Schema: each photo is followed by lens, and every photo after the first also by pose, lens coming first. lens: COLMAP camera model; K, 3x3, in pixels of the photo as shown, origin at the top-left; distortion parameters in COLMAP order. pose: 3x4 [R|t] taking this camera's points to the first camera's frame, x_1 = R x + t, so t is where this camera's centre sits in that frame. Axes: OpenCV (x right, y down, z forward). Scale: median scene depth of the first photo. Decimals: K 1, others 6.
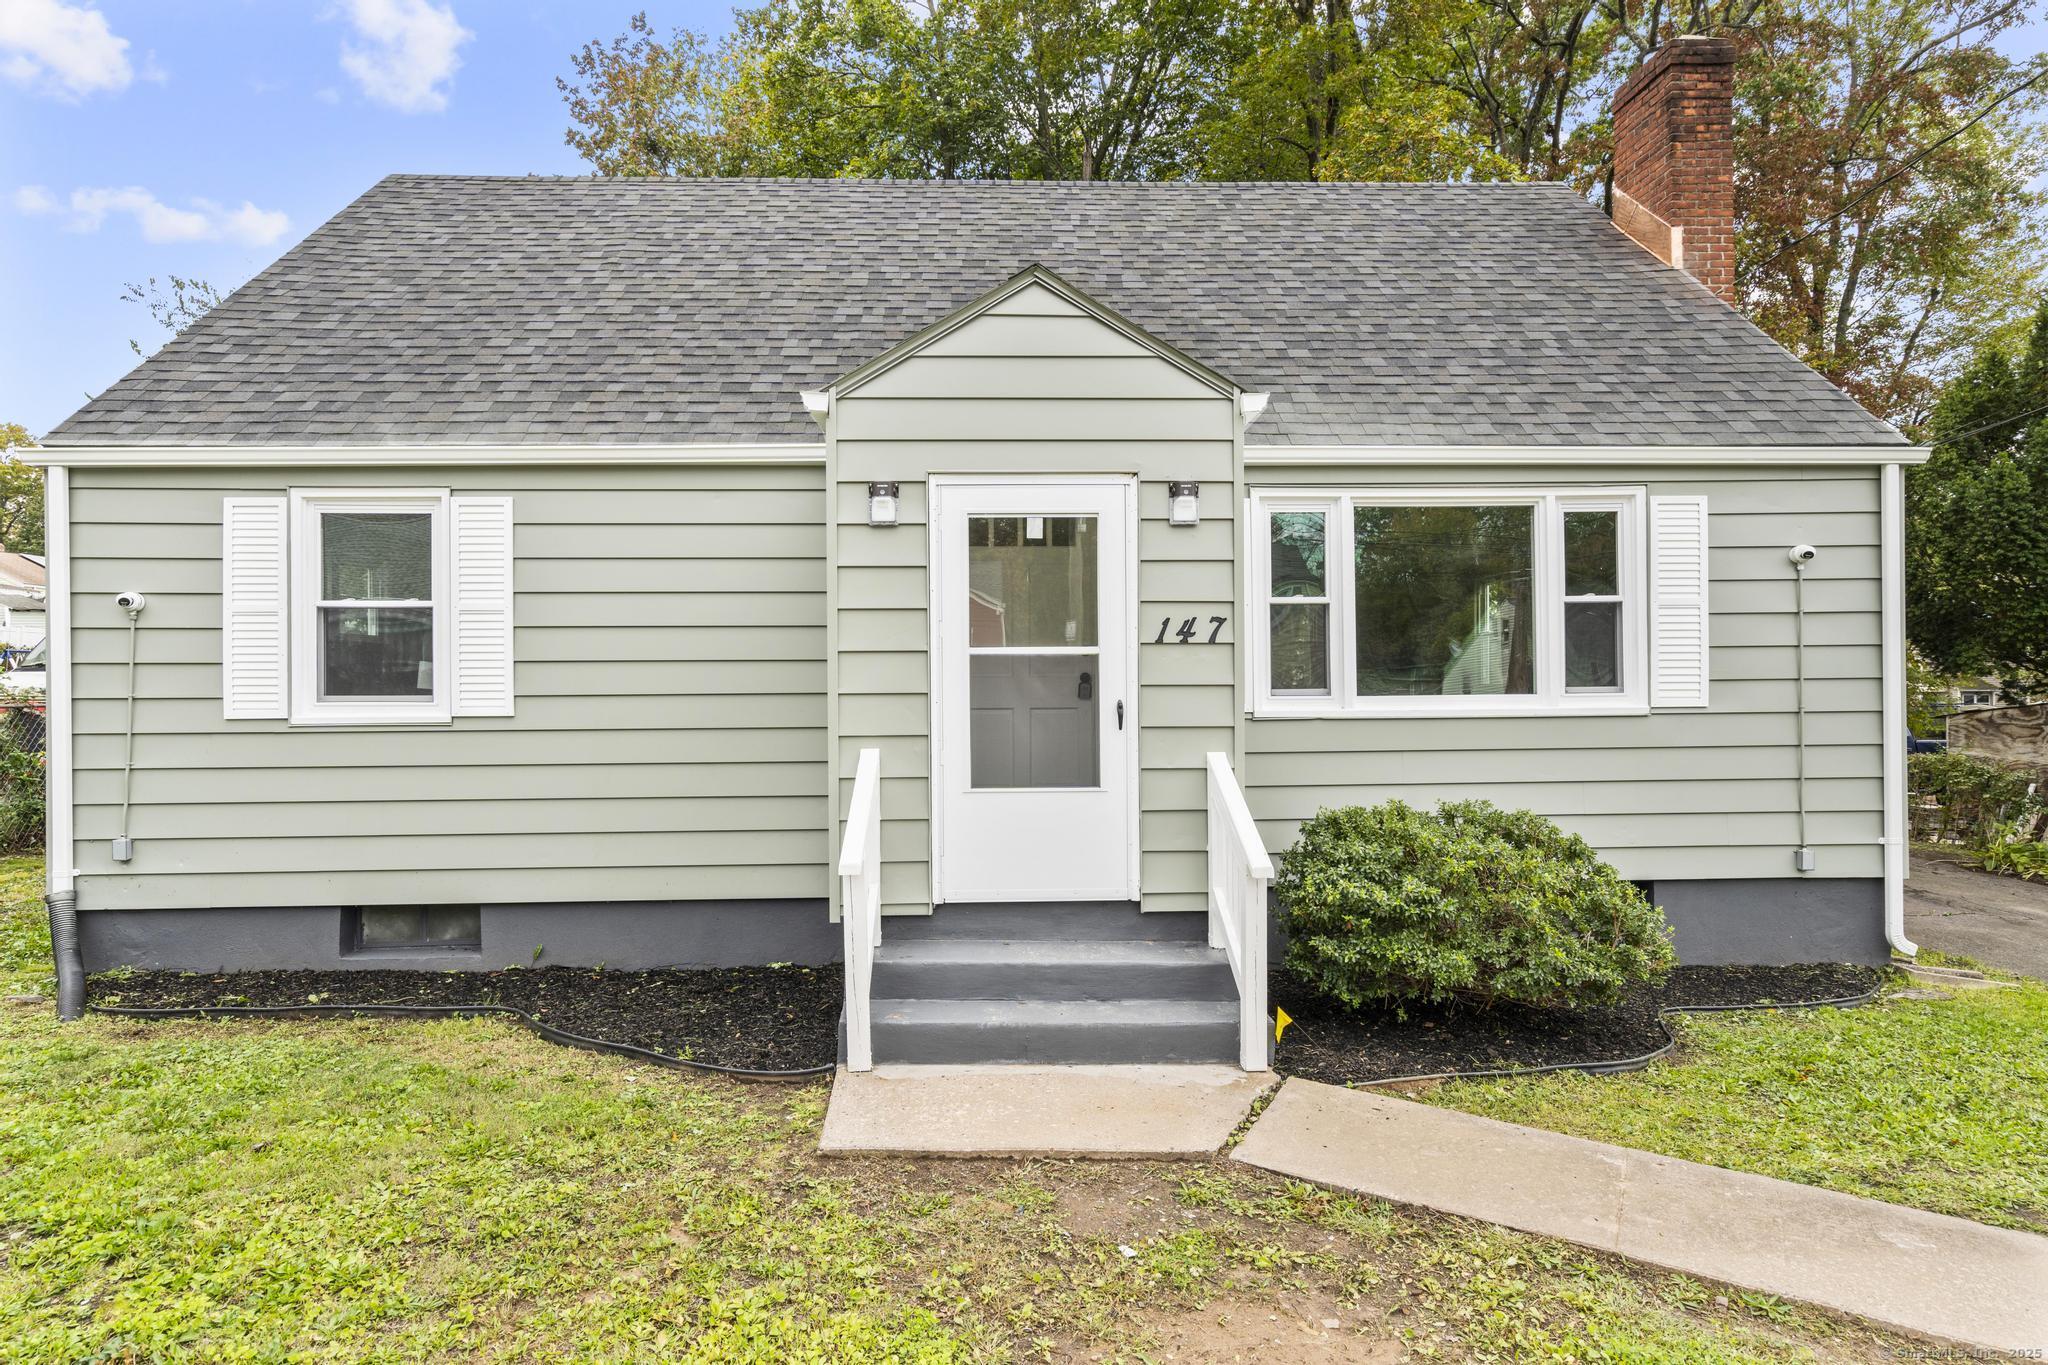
lens RADIAL K [[1118.9, 0, 1023.7], [0, 1118.9, 682.9], [0, 0, 1]] dist [-0.002127, -0.000223]
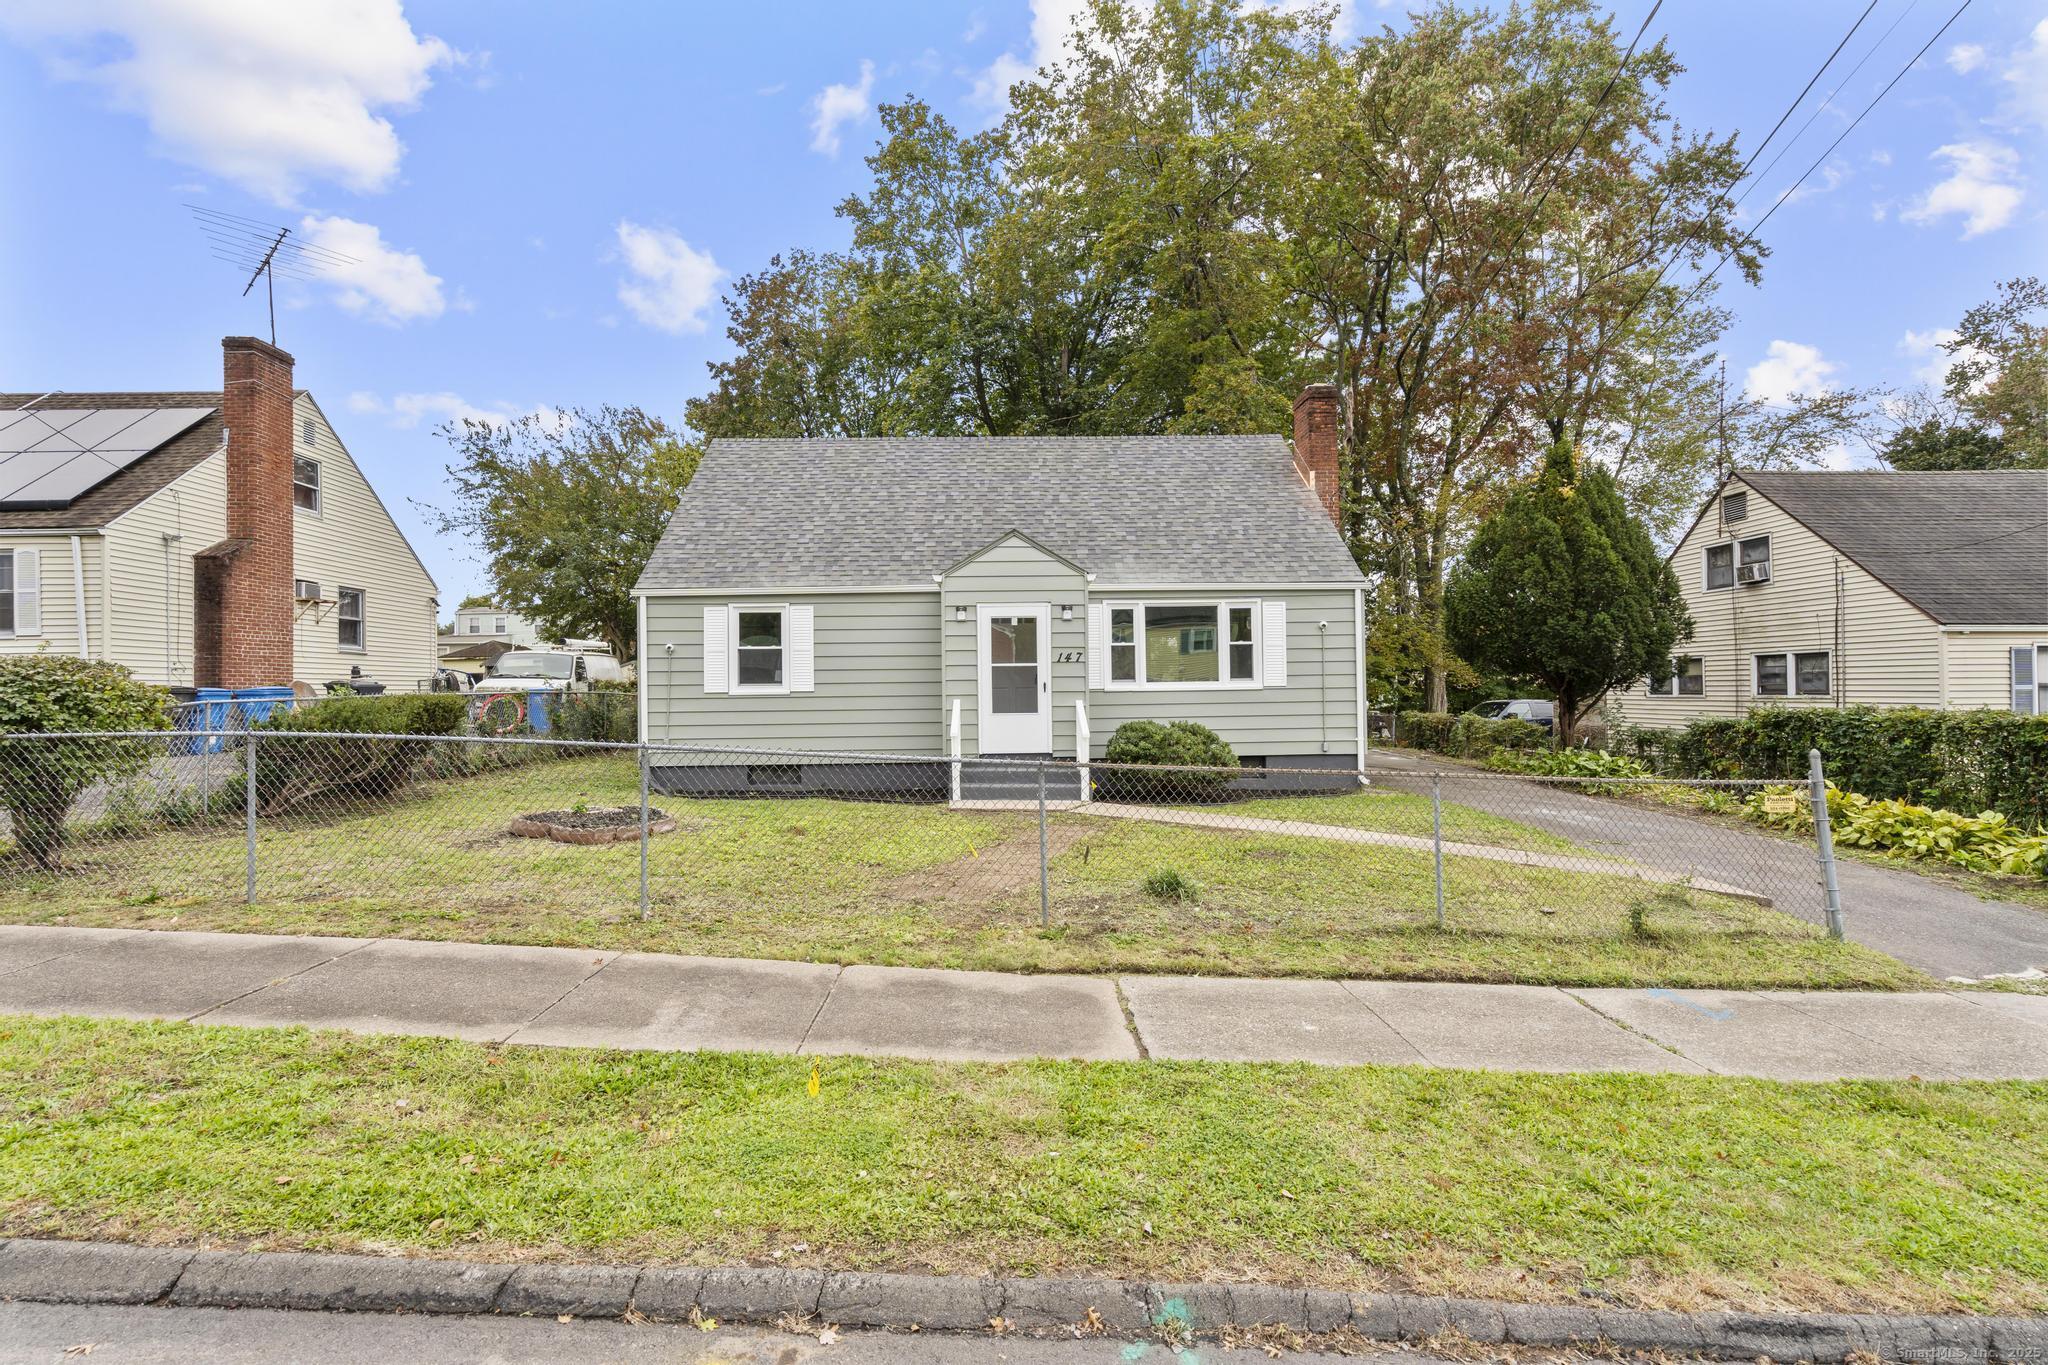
lens RADIAL K [[939.8, 0, 1023.8], [0, 939.8, 682.7], [0, 0, 1]] dist [-0.000001, 0.000153]
pose [[0.999921, -0.004445, -0.011757, 0.049874], [0.004337, 0.999948, -0.009211, 0.031495], [0.011797, 0.009159, 0.999888, -1.145091]]
